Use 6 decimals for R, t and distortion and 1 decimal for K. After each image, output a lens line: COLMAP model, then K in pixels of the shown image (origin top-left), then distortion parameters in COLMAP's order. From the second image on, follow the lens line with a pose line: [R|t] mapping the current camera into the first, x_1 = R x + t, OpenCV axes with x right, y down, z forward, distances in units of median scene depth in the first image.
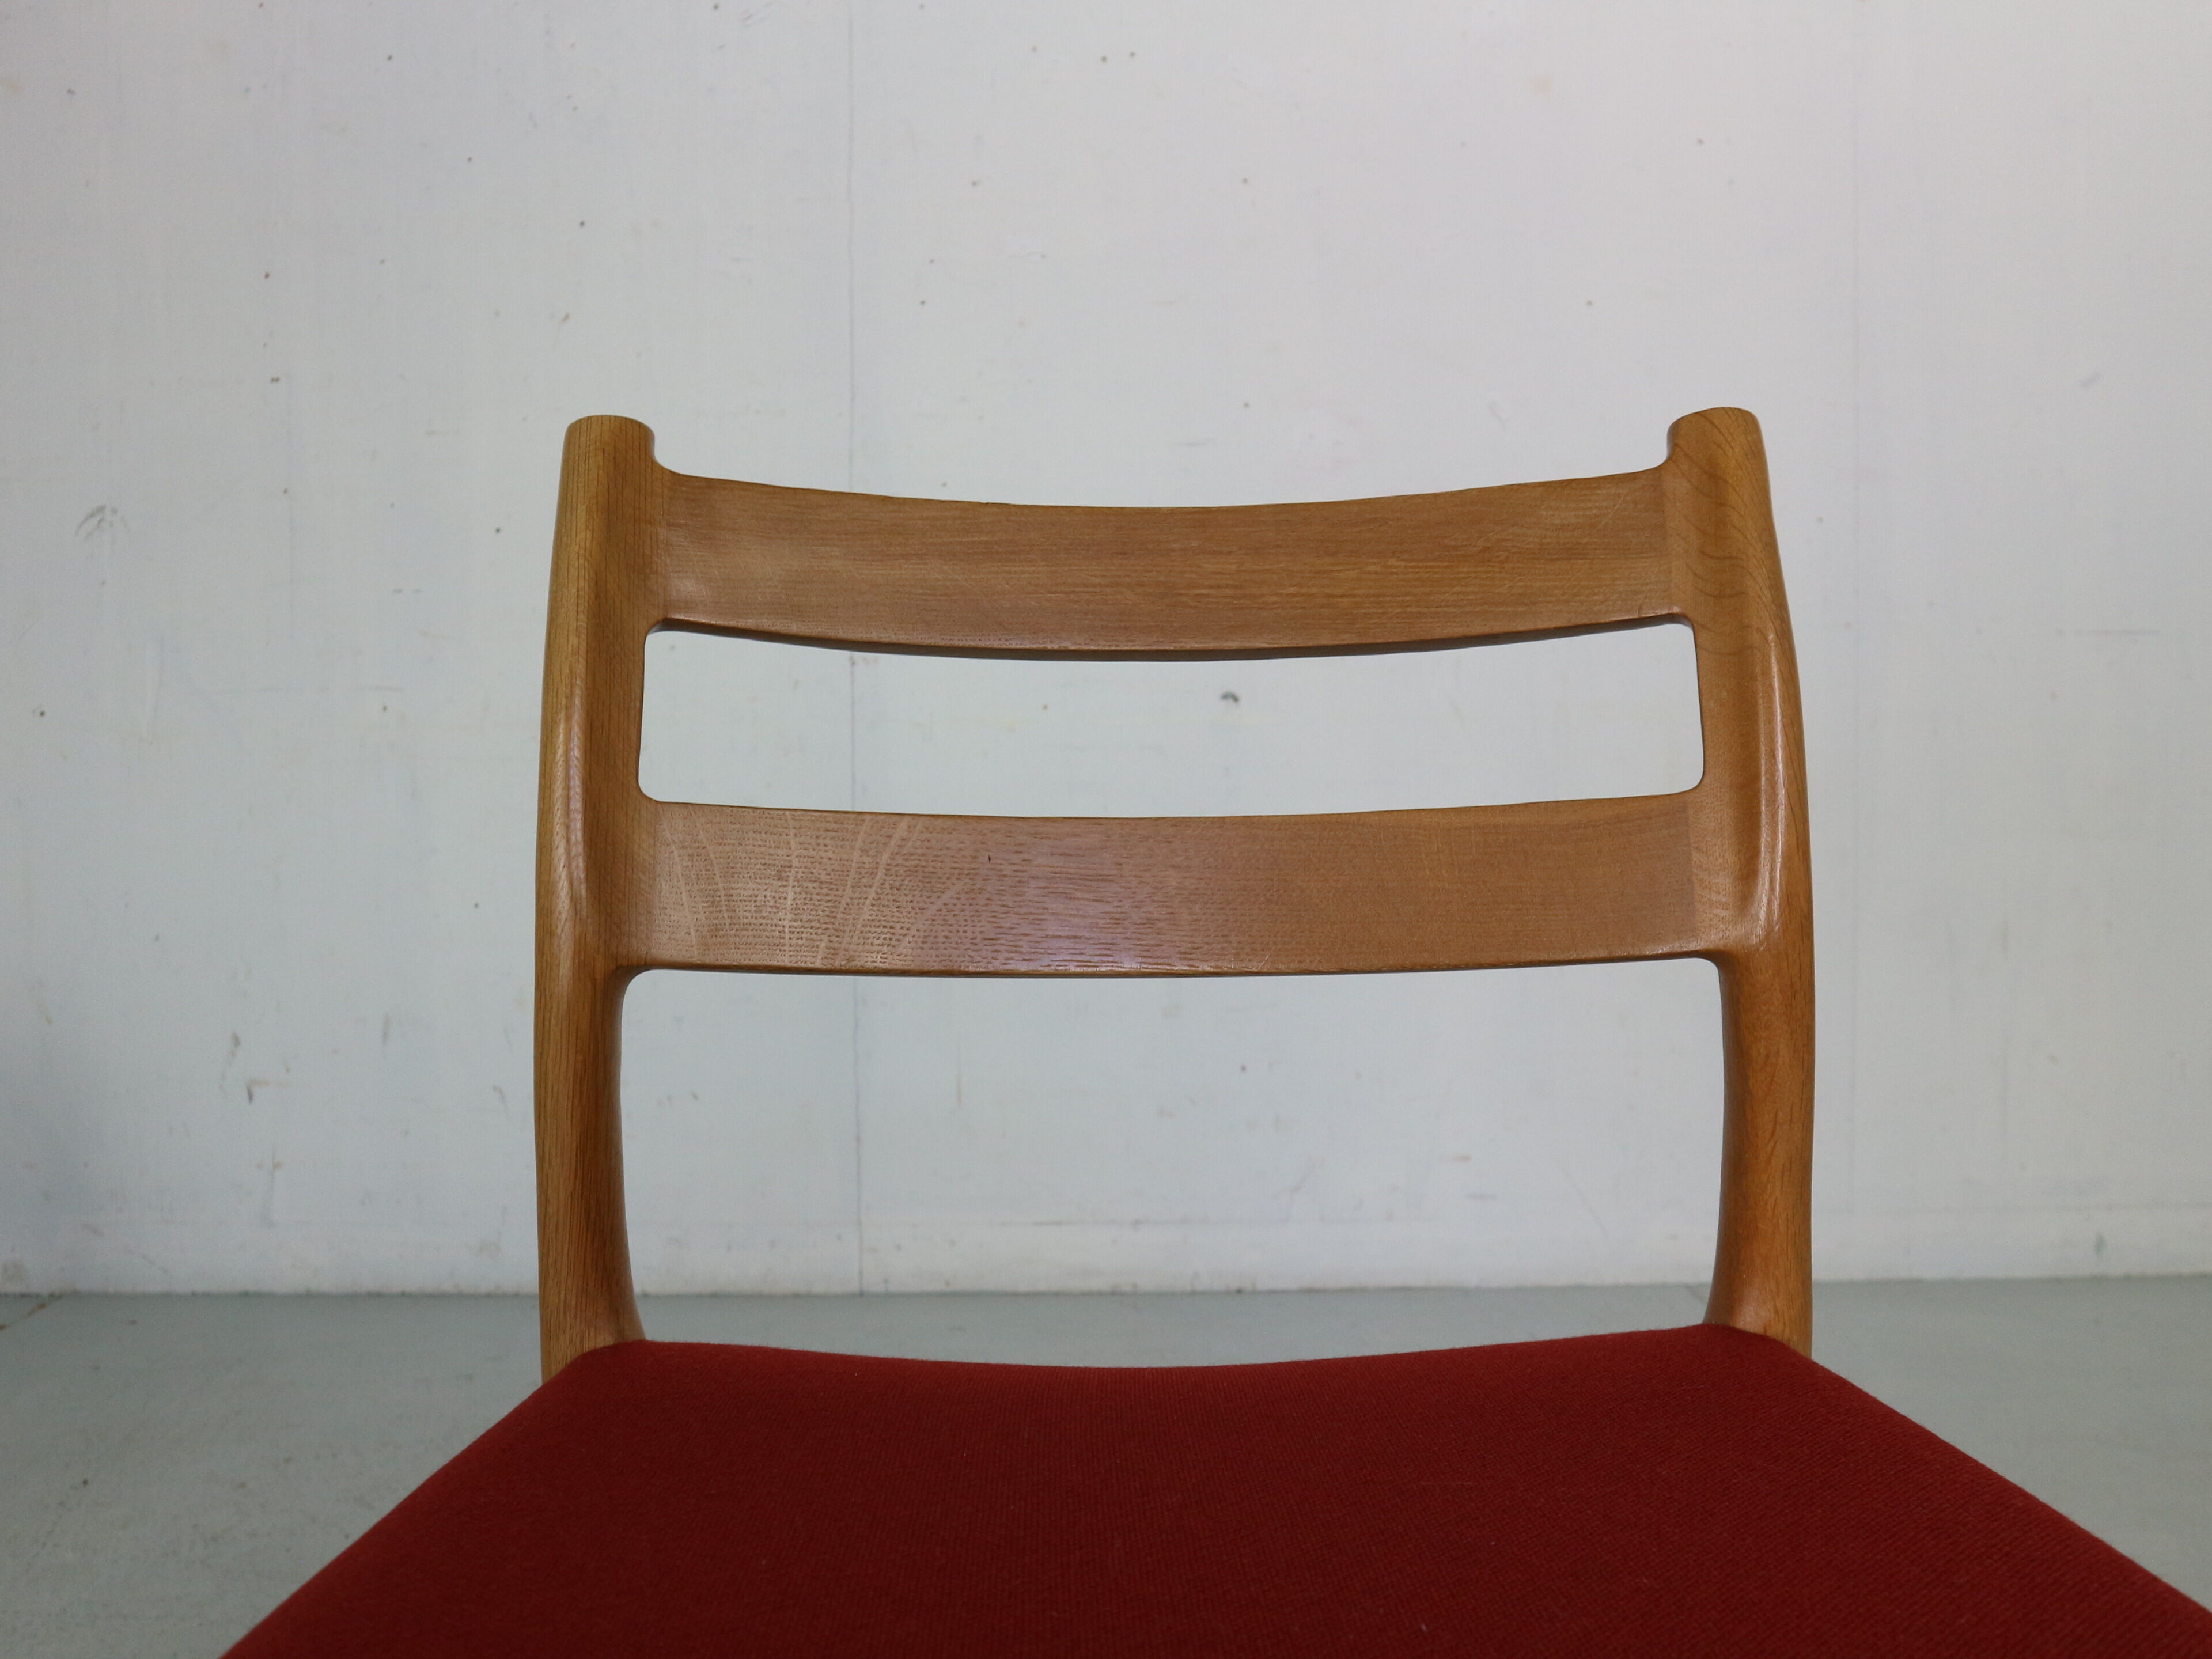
lens RADIAL K [[1721.7, 0, 1106.0], [0, 1721.7, 829.5], [0, 0, 1]] dist [-0.080354, 0.070207]
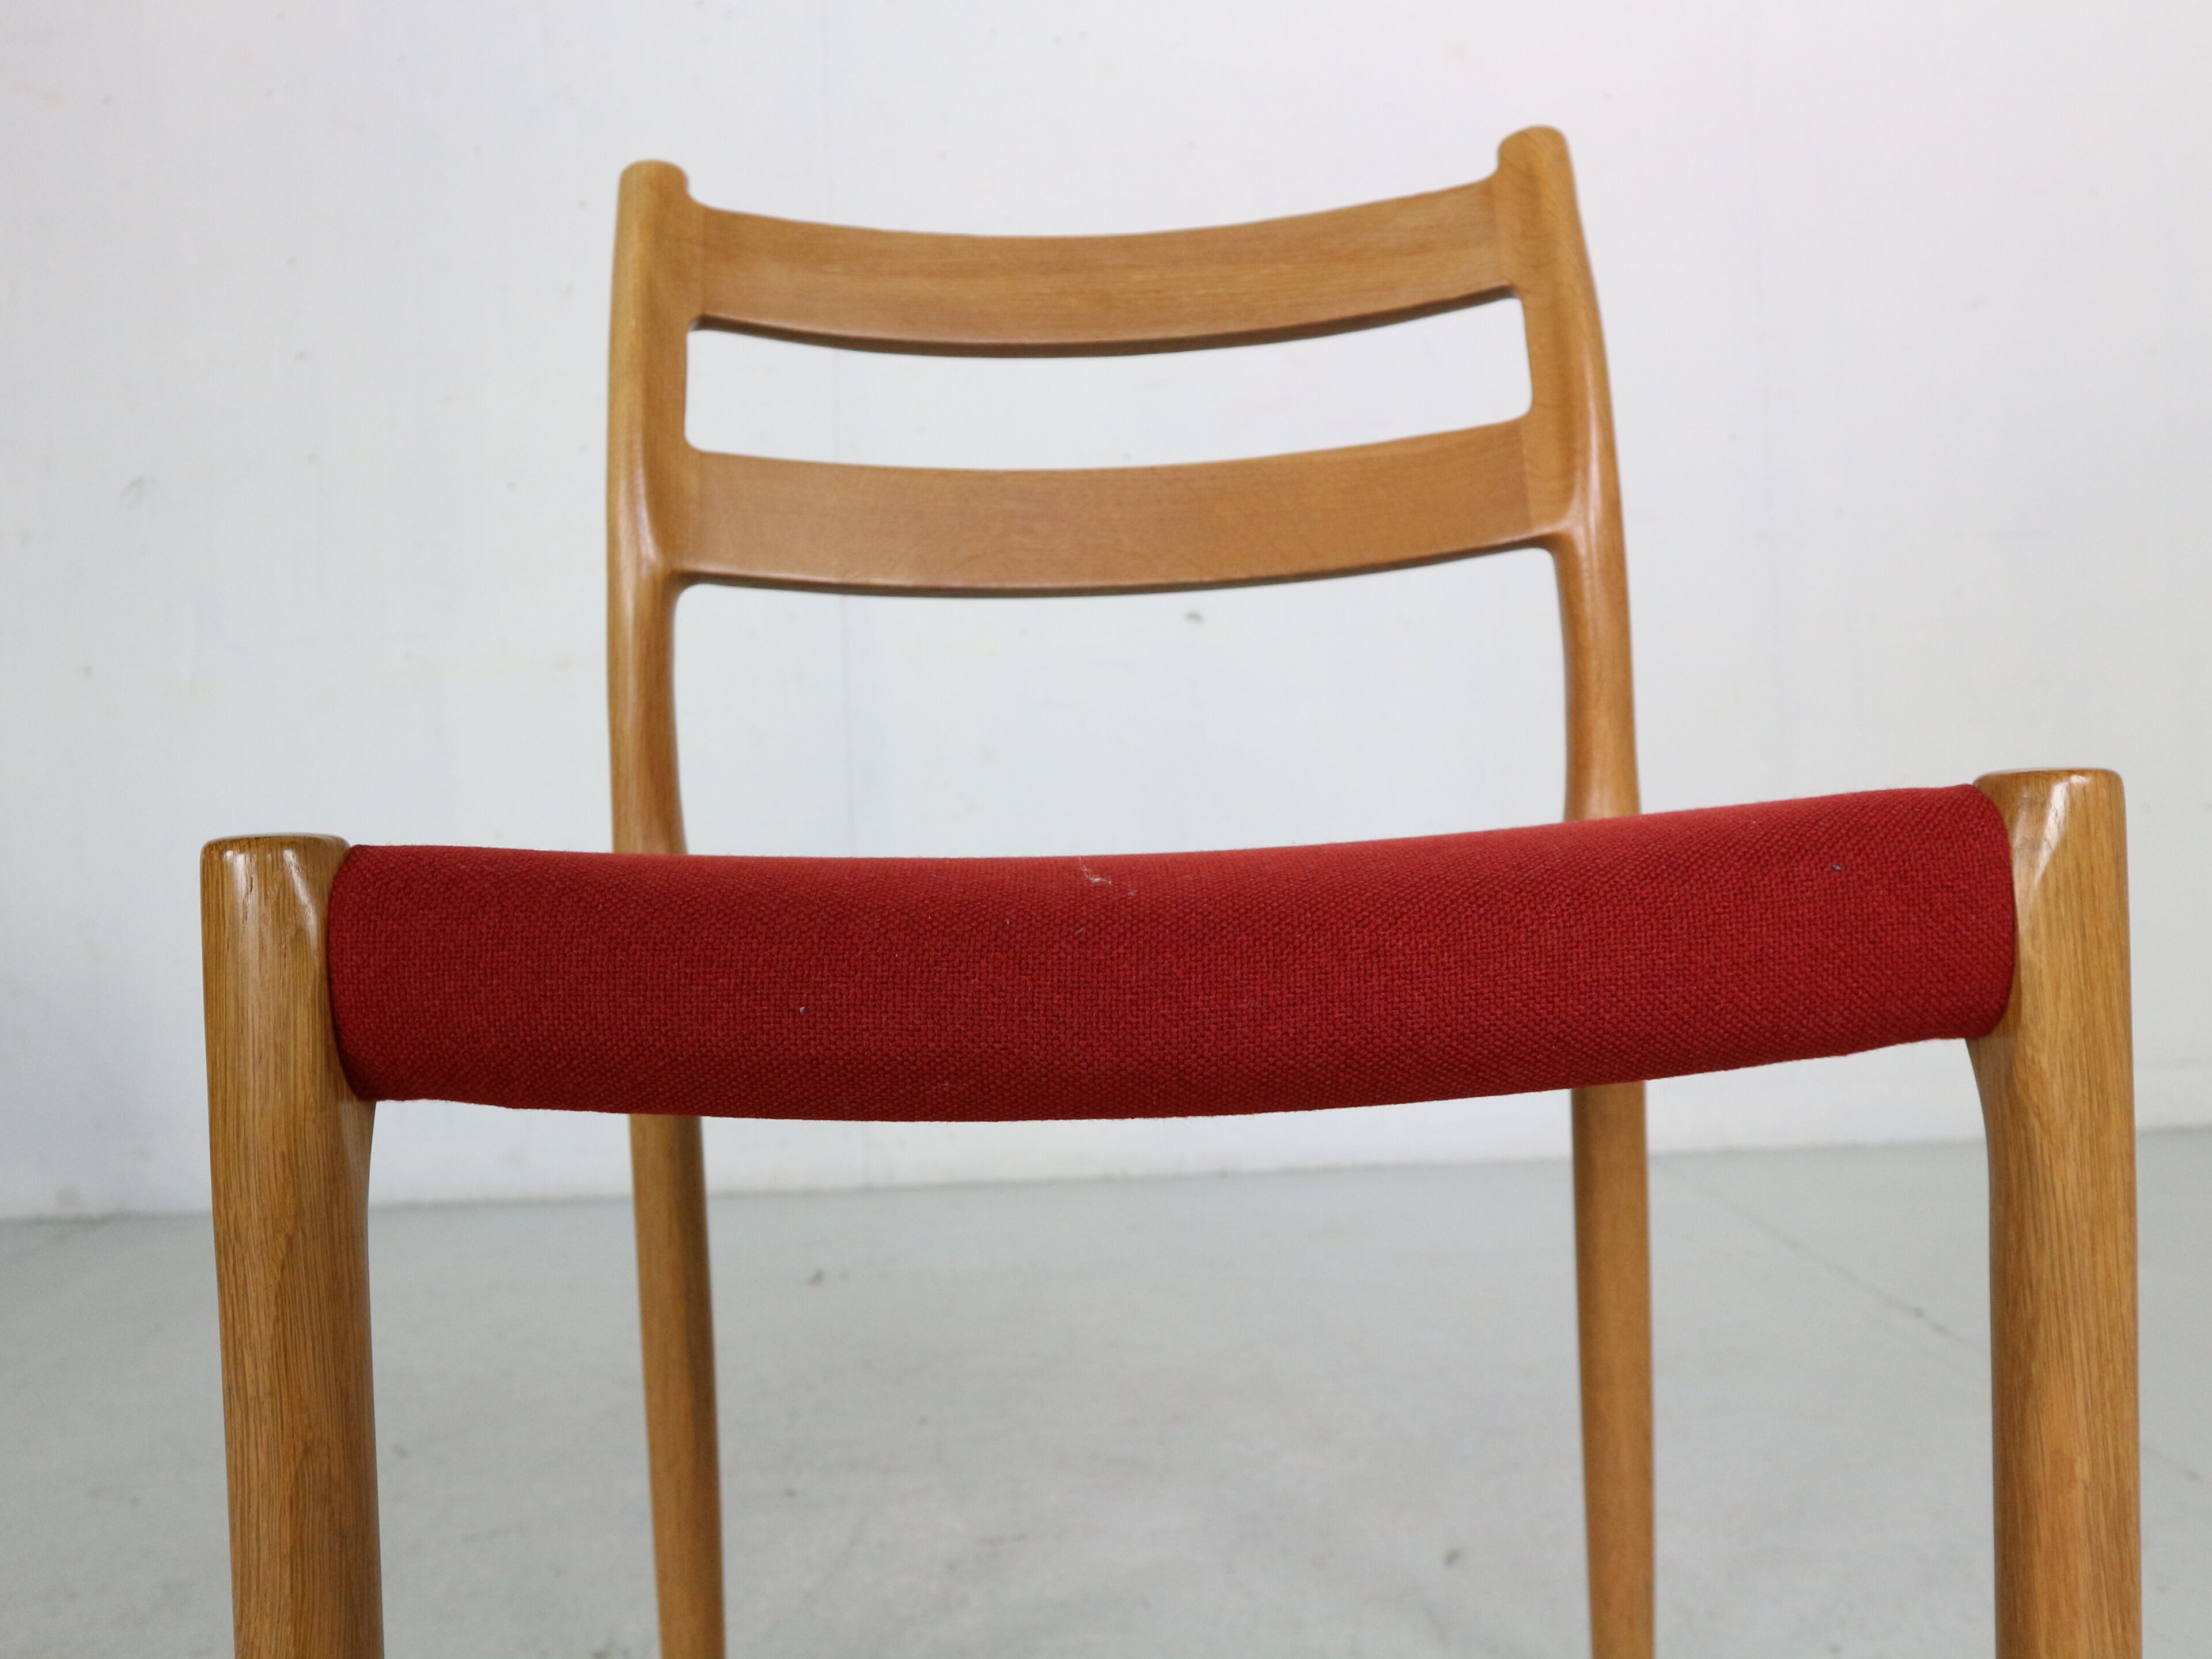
lens RADIAL K [[1721.7, 0, 1106.0], [0, 1721.7, 829.5], [0, 0, 1]] dist [-0.080354, 0.070207]
pose [[0.999390, -0.034269, 0.006739, 0.016671], [0.034497, 0.998710, -0.037252, 0.301104], [-0.005454, 0.037462, 0.999283, -0.230681]]
